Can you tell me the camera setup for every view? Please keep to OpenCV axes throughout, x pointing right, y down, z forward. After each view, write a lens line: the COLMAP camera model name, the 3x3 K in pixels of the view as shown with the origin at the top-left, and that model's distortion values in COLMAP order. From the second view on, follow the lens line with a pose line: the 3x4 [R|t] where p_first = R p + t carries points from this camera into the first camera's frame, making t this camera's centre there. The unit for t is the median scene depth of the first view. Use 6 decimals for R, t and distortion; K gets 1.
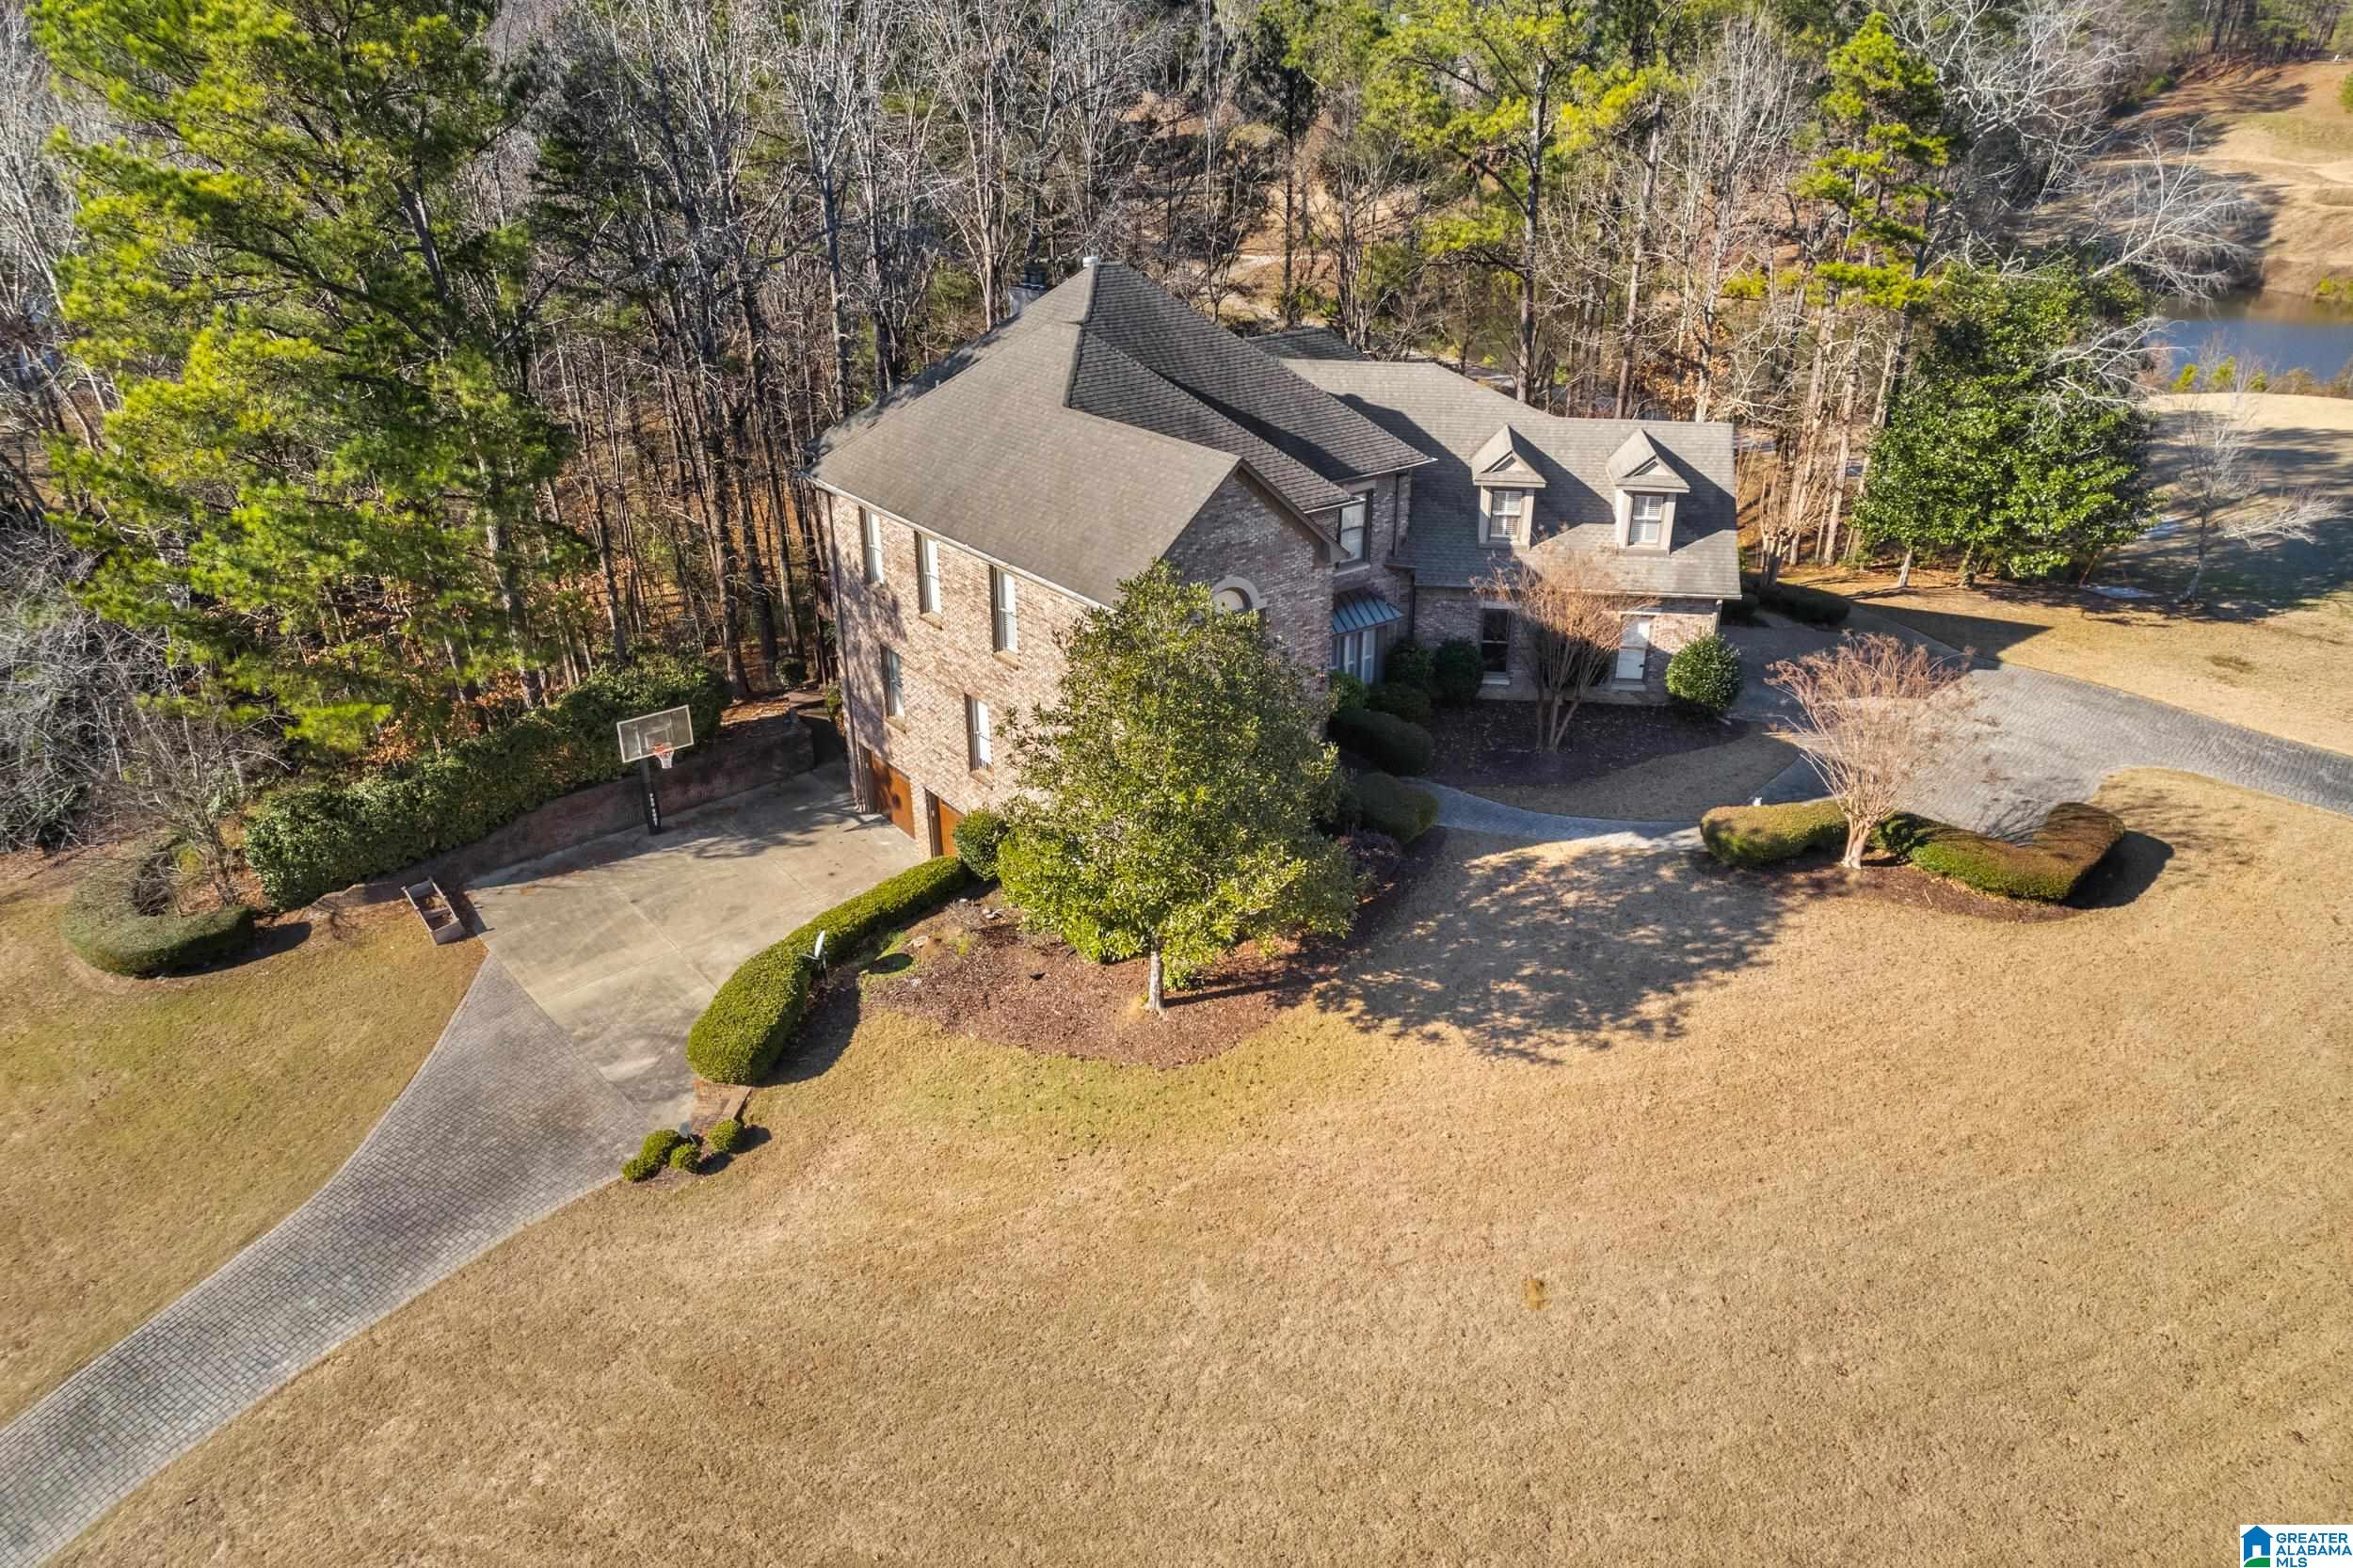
lens RADIAL K [[1524.6, 0, 1190.9], [0, 1524.6, 793.7], [0, 0, 1]] dist [-0.036031, 0.004836]
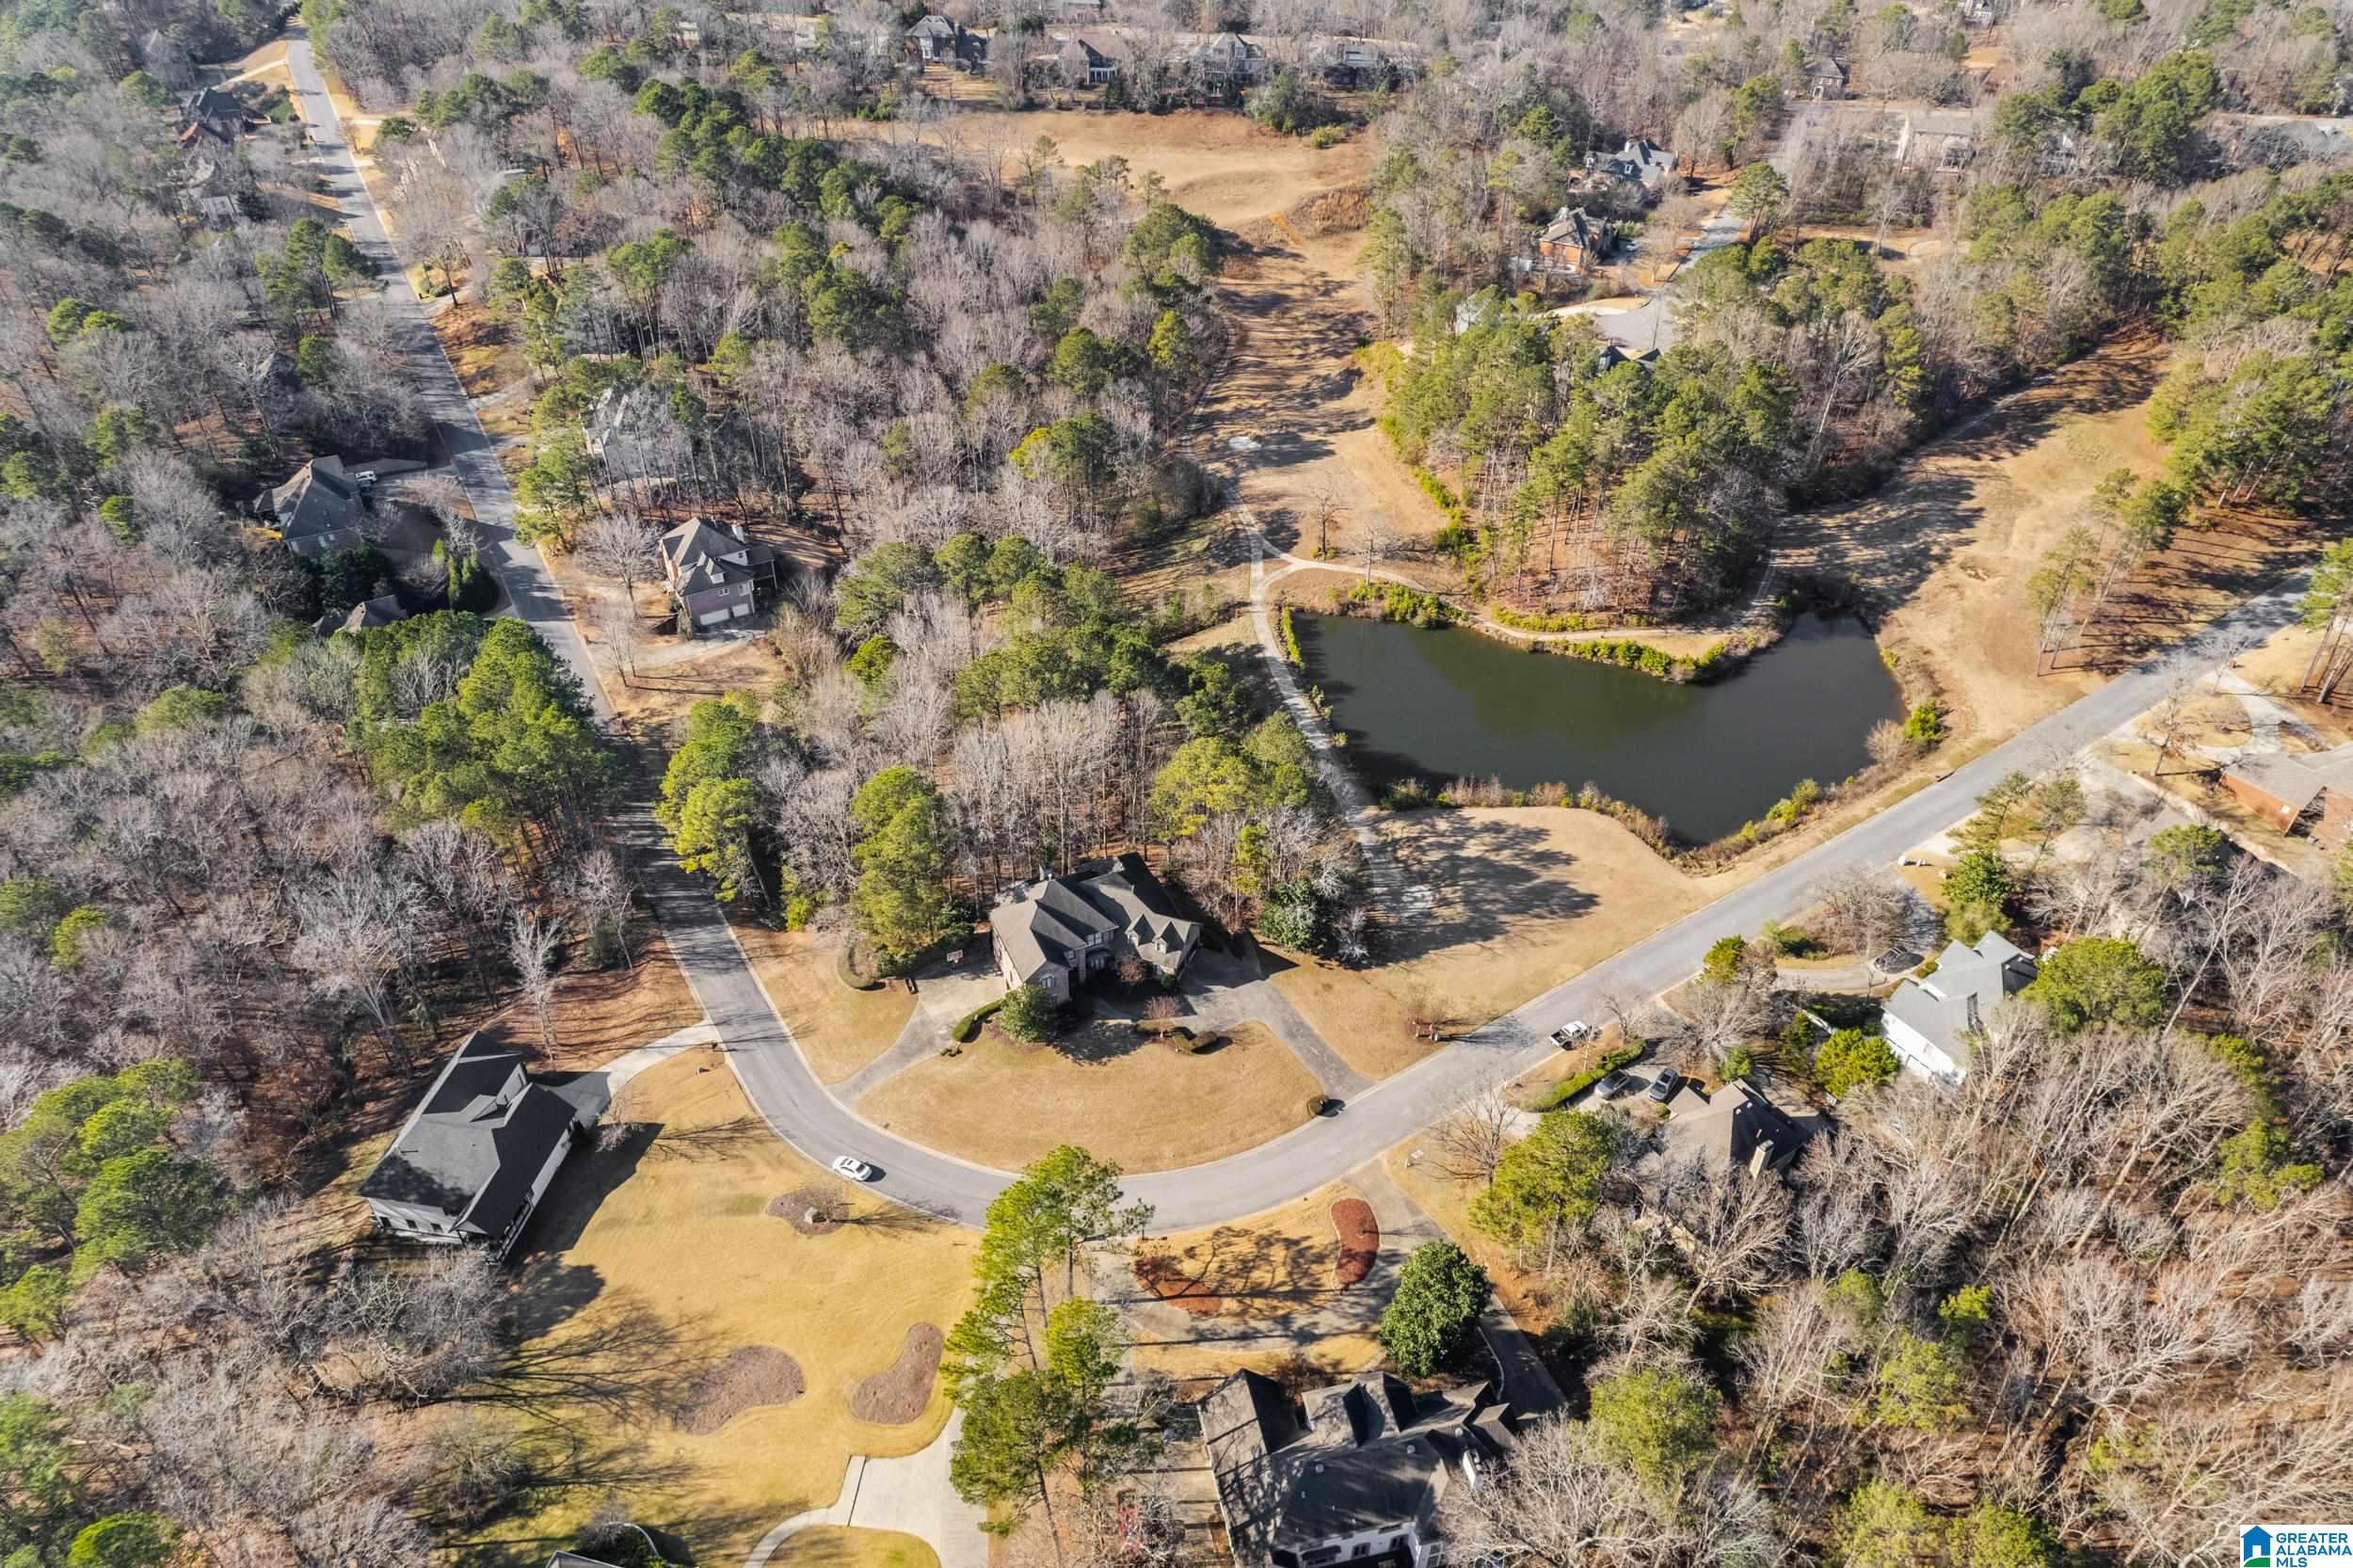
lens RADIAL K [[1524.6, 0, 1181.9], [0, 1524.6, 791.7], [0, 0, 1]] dist [-0.036031, 0.004836]
pose [[0.967744, 0.158502, -0.195830, 1.456752], [-0.117564, 0.971587, 0.205418, -1.946815], [0.222826, -0.175770, 0.958882, -4.069273]]
